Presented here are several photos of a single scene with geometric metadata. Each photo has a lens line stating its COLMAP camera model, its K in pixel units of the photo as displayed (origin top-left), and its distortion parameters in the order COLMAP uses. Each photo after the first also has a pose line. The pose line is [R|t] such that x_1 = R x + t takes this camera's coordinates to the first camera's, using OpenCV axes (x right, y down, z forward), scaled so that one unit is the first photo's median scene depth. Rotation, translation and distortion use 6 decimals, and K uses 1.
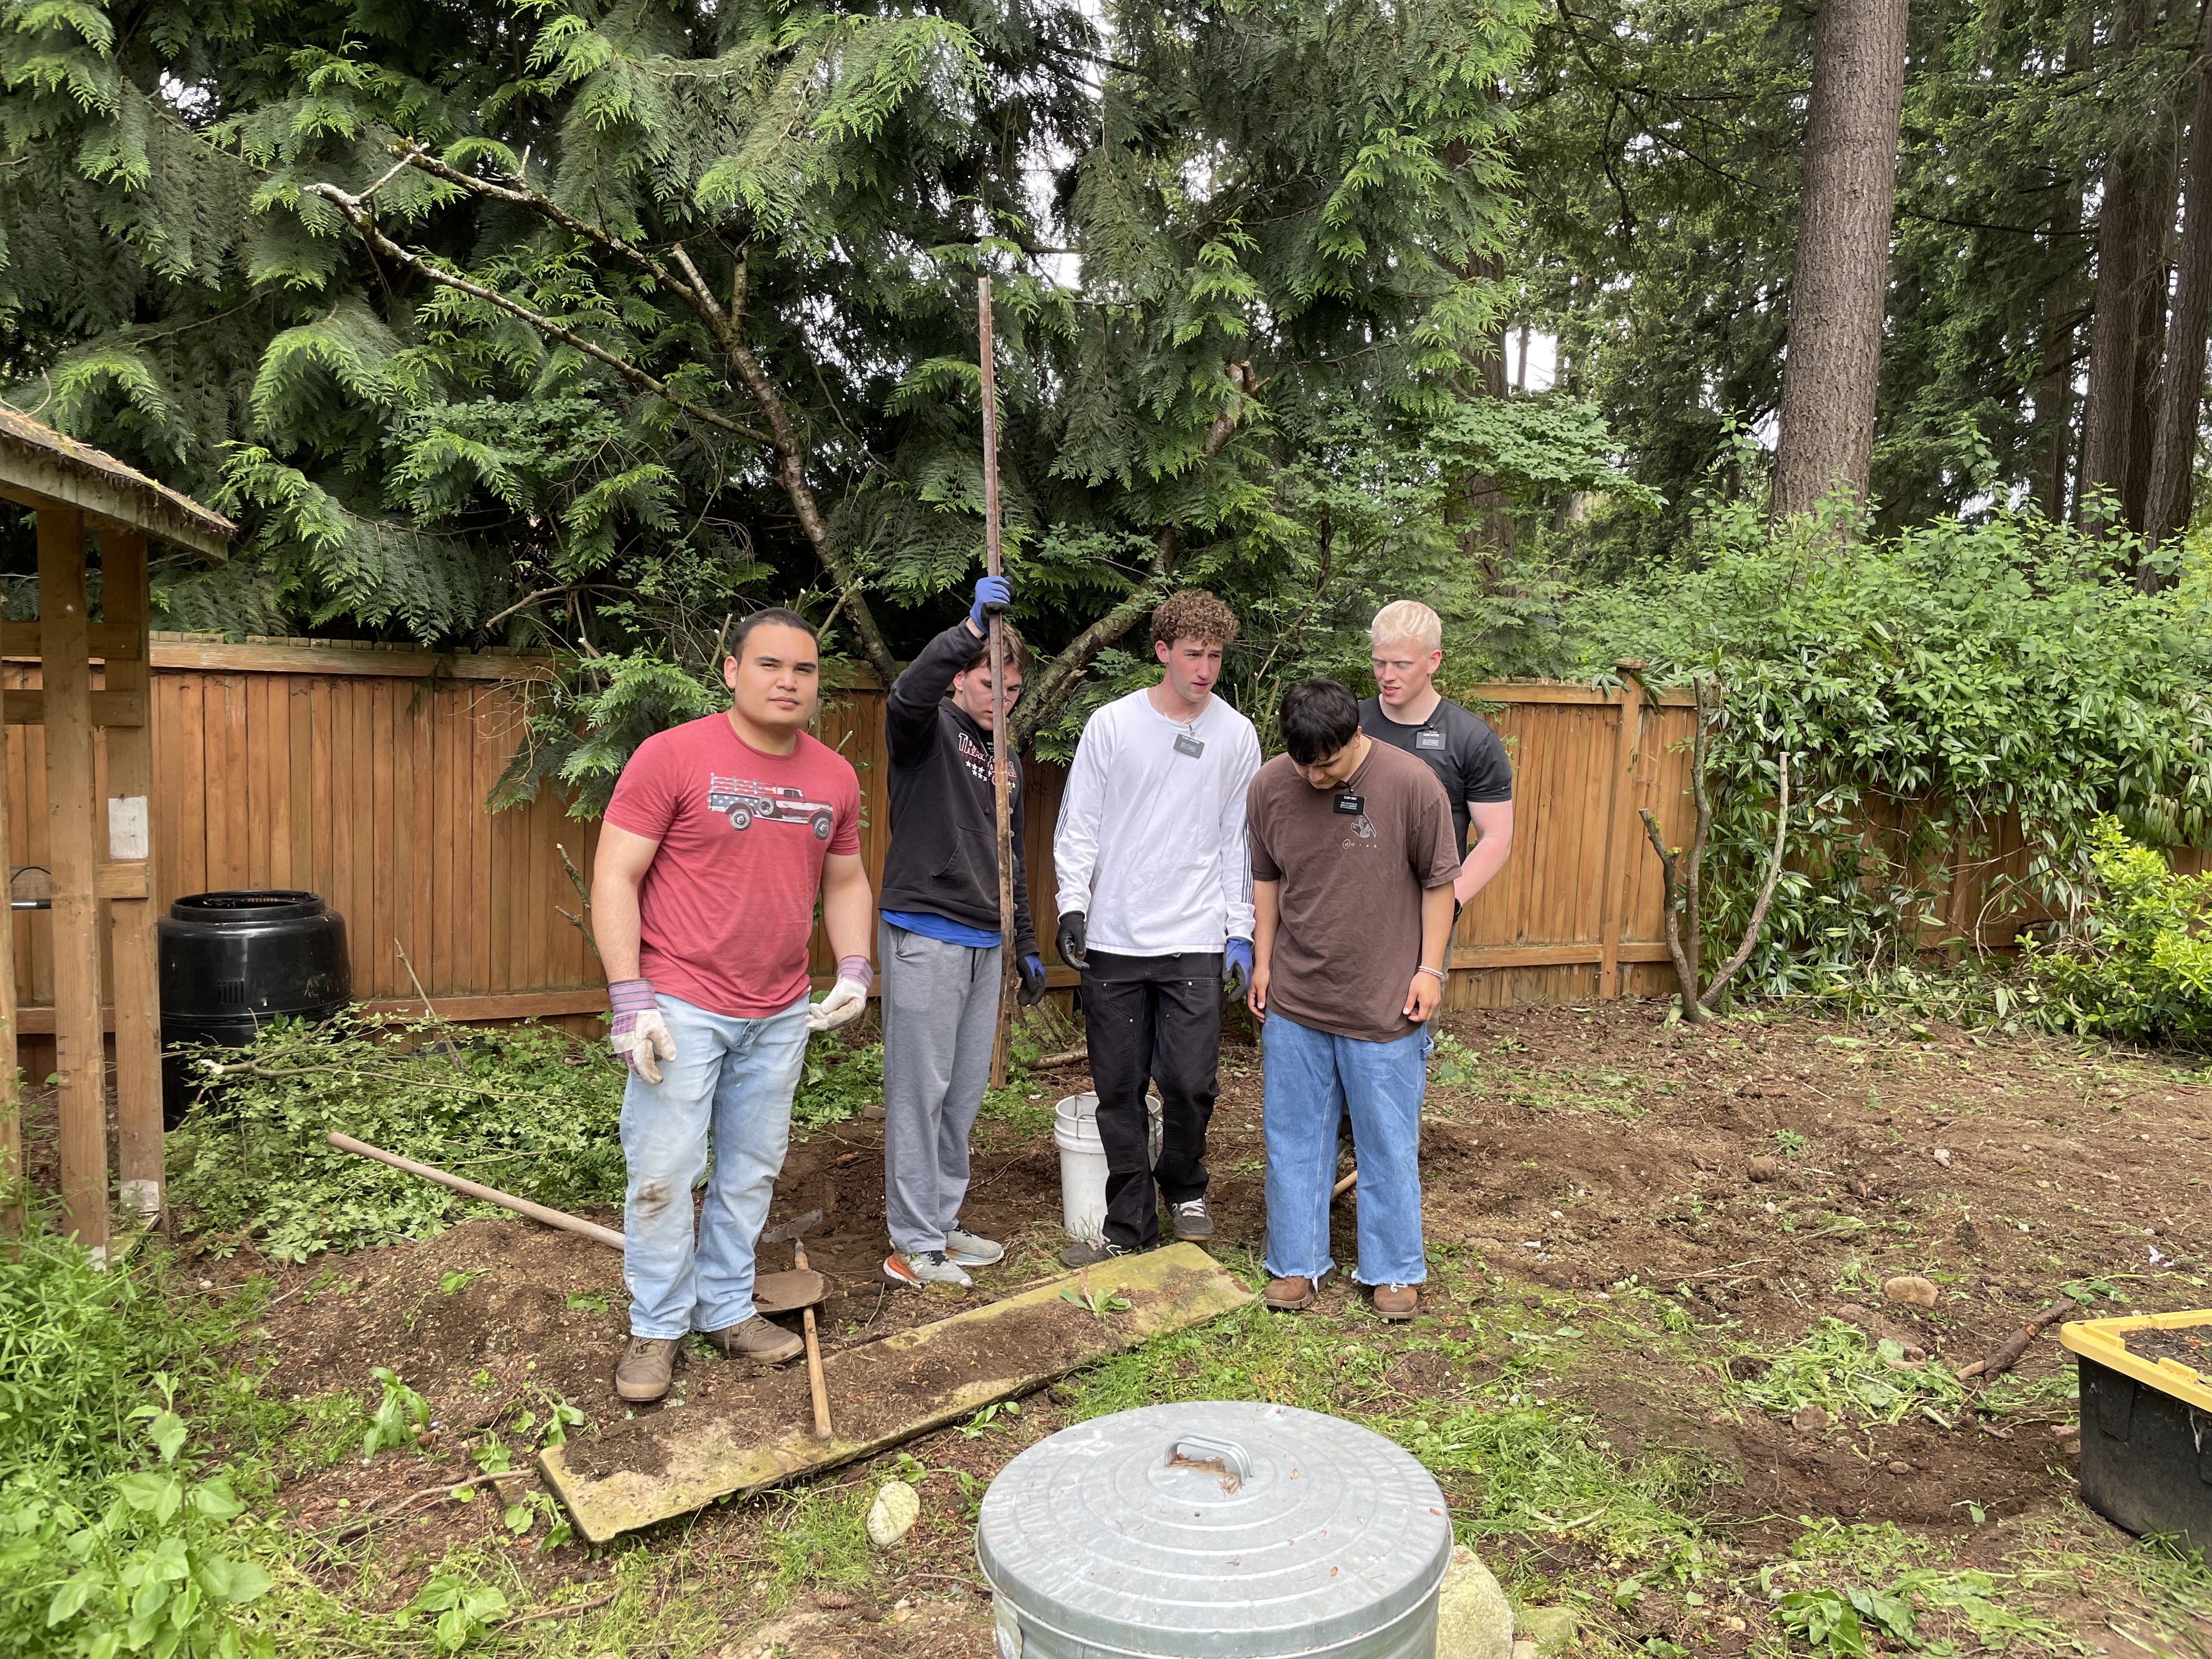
lens RADIAL K [[1674.2, 0, 1118.9], [0, 1674.2, 812.4], [0, 0, 1]] dist [0.086987, -0.117708]
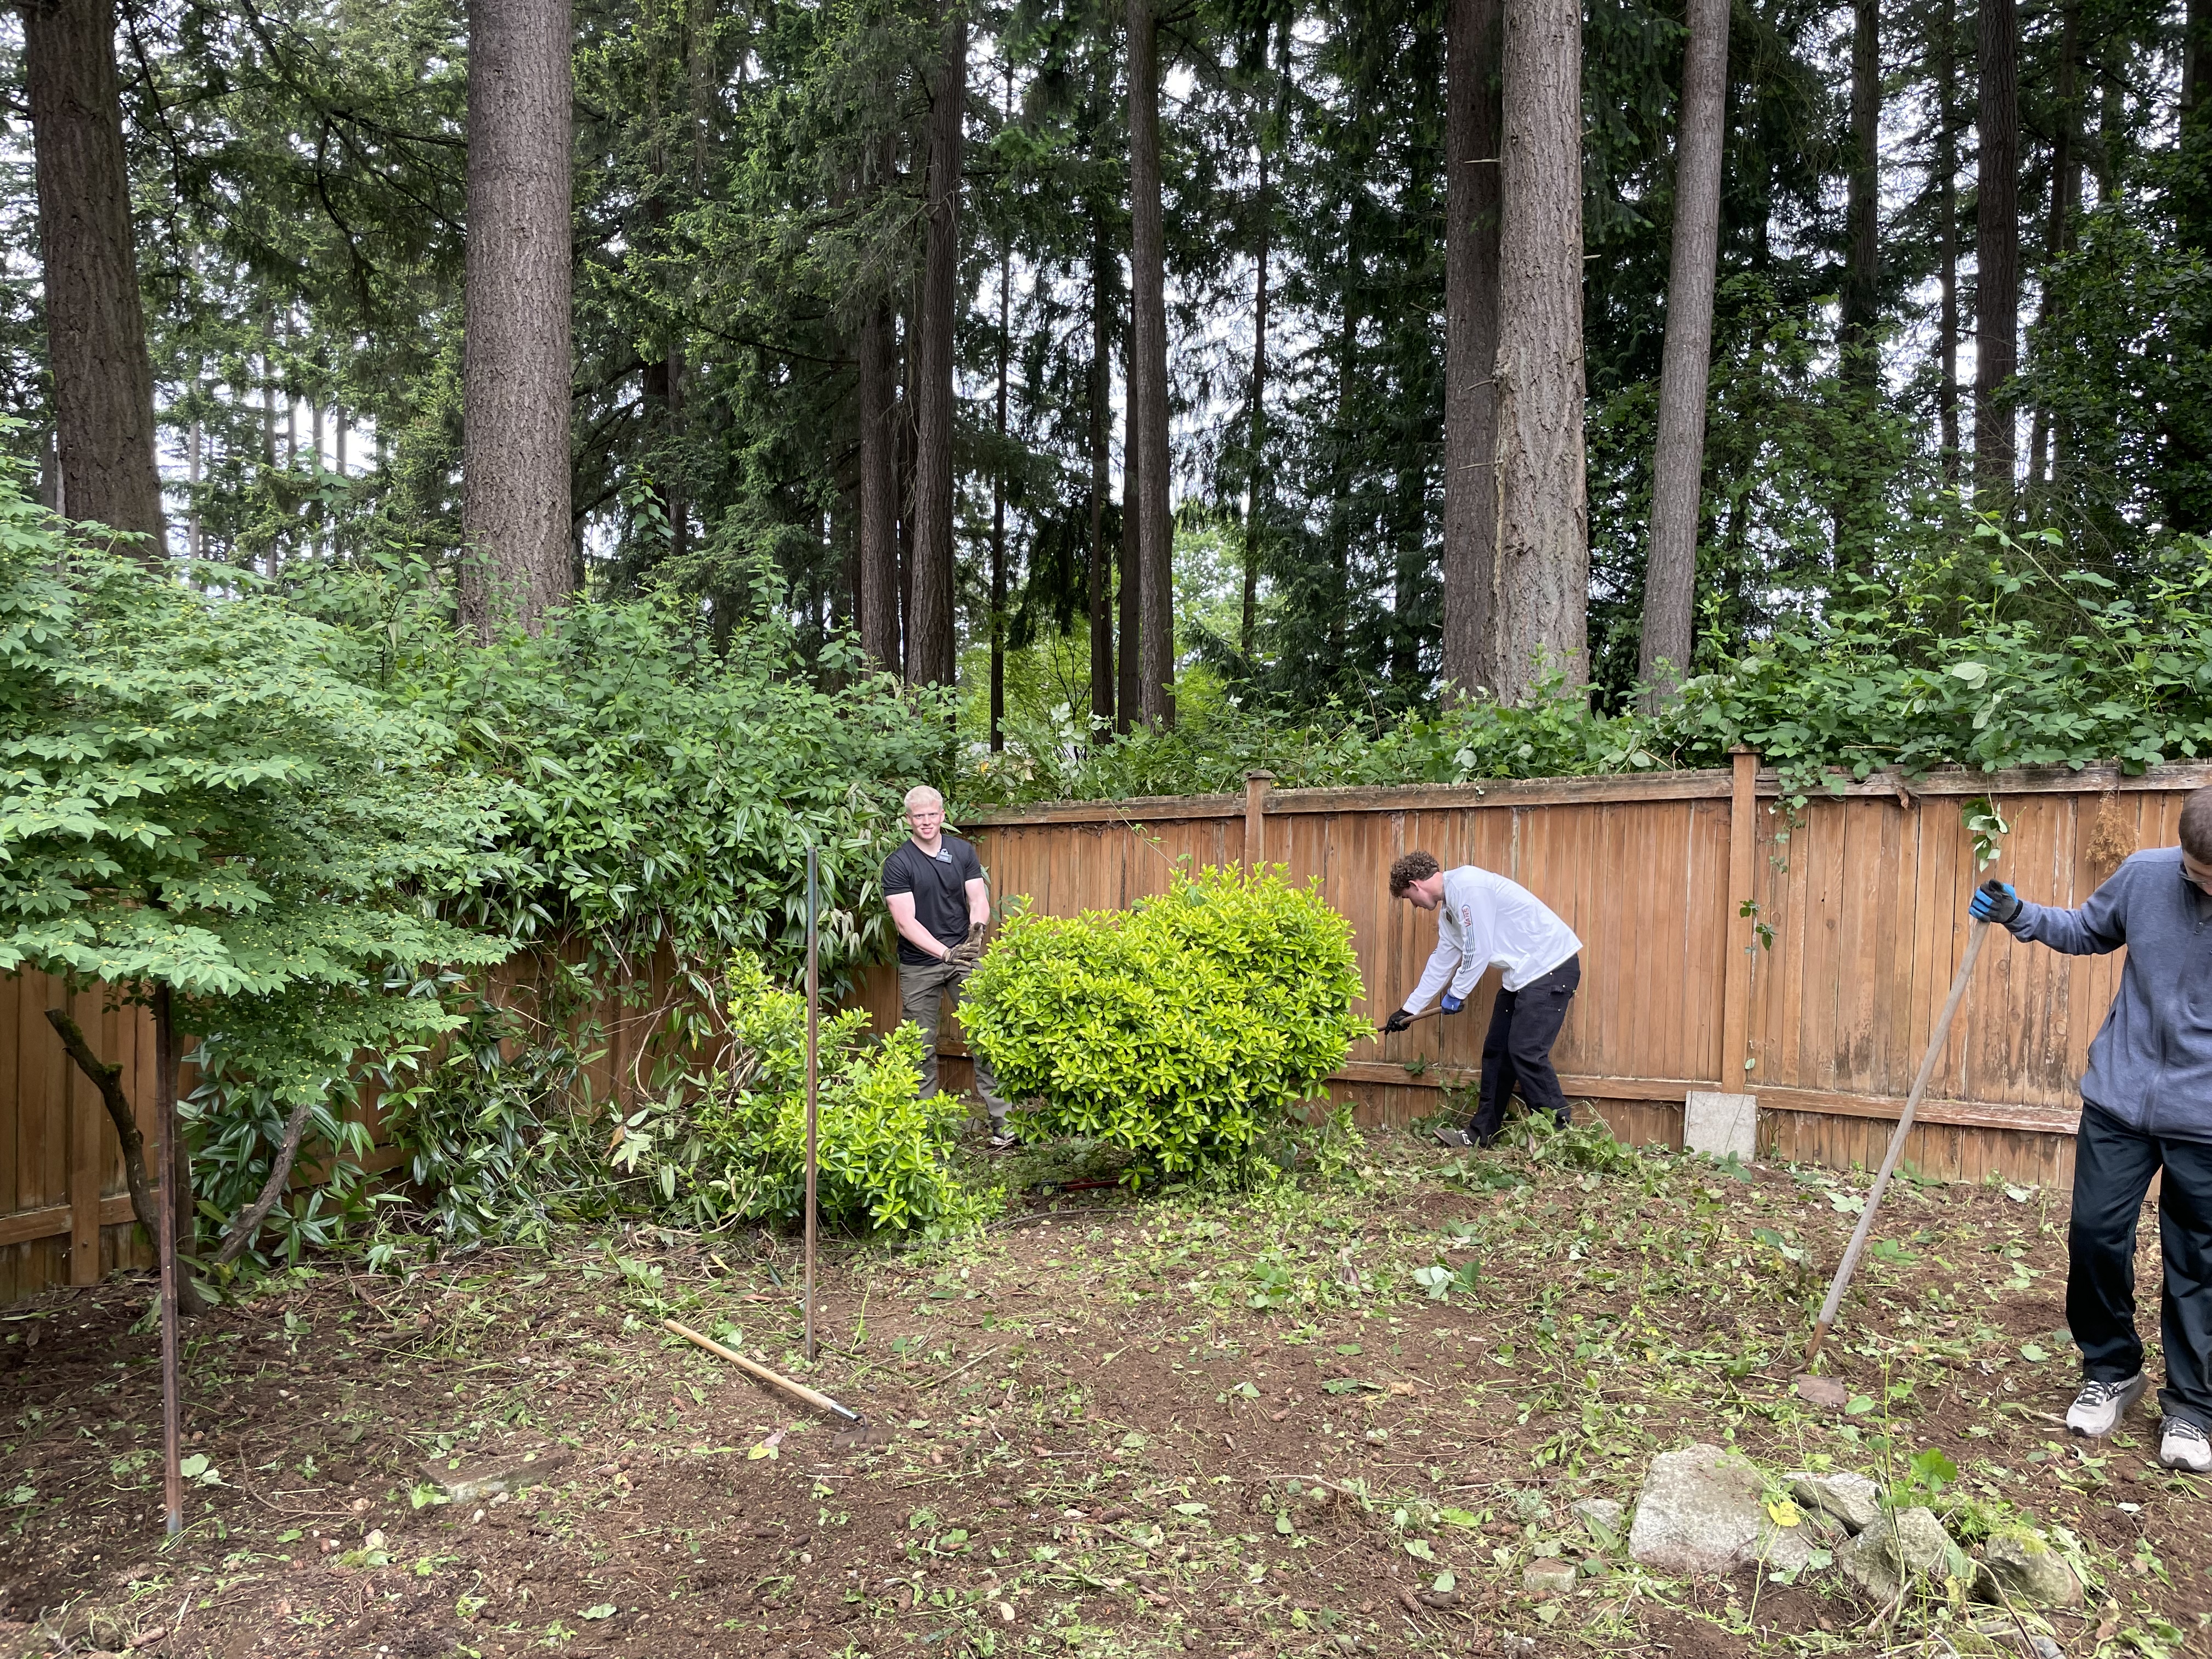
lens RADIAL K [[1674.2, 0, 1100.3], [0, 1674.2, 833.9], [0, 0, 1]] dist [0.086987, -0.117708]
pose [[0.815117, -0.041300, 0.577823, 0.245235], [0.071065, 0.997050, -0.028984, -0.018932], [-0.574921, 0.064689, 0.815648, 0.222364]]
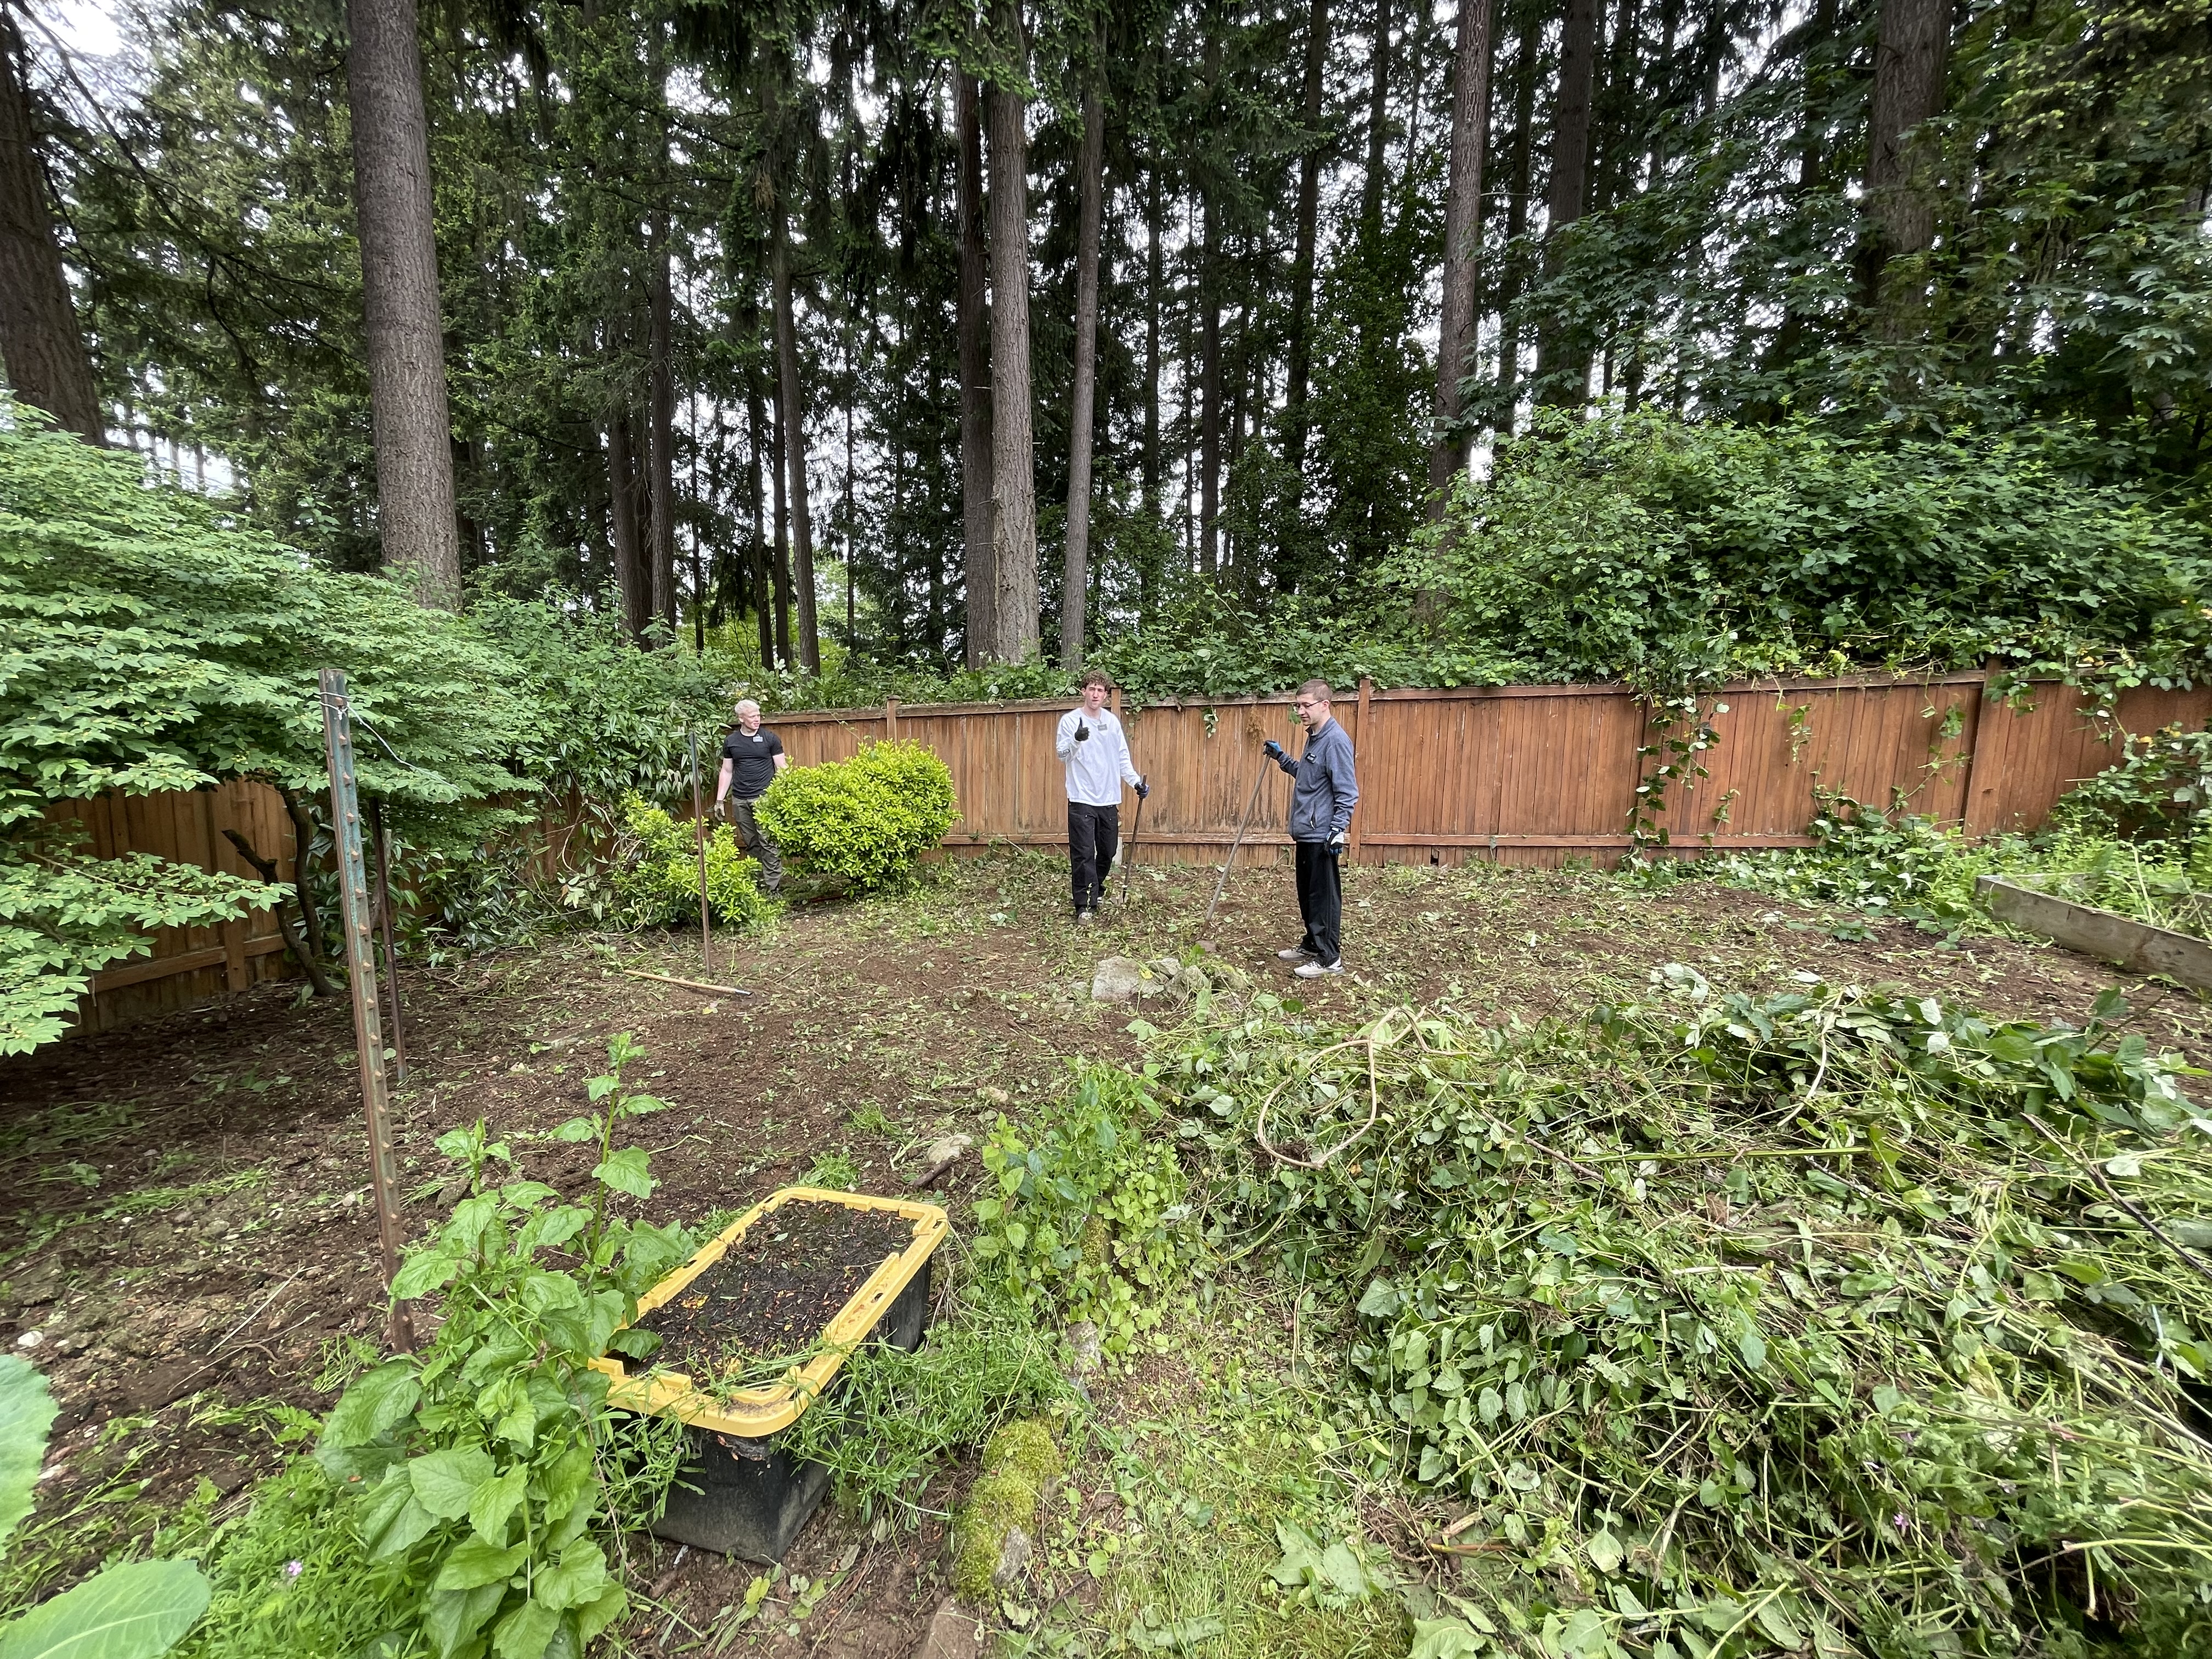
lens RADIAL K [[896.2, 0, 1093.9], [0, 896.2, 818.9], [0, 0, 1]] dist [0.000982, -0.000283]
pose [[0.559867, -0.129351, 0.818423, 0.134478], [0.090502, 0.991376, 0.094775, -0.011496], [-0.823625, 0.021008, 0.566746, 0.173598]]
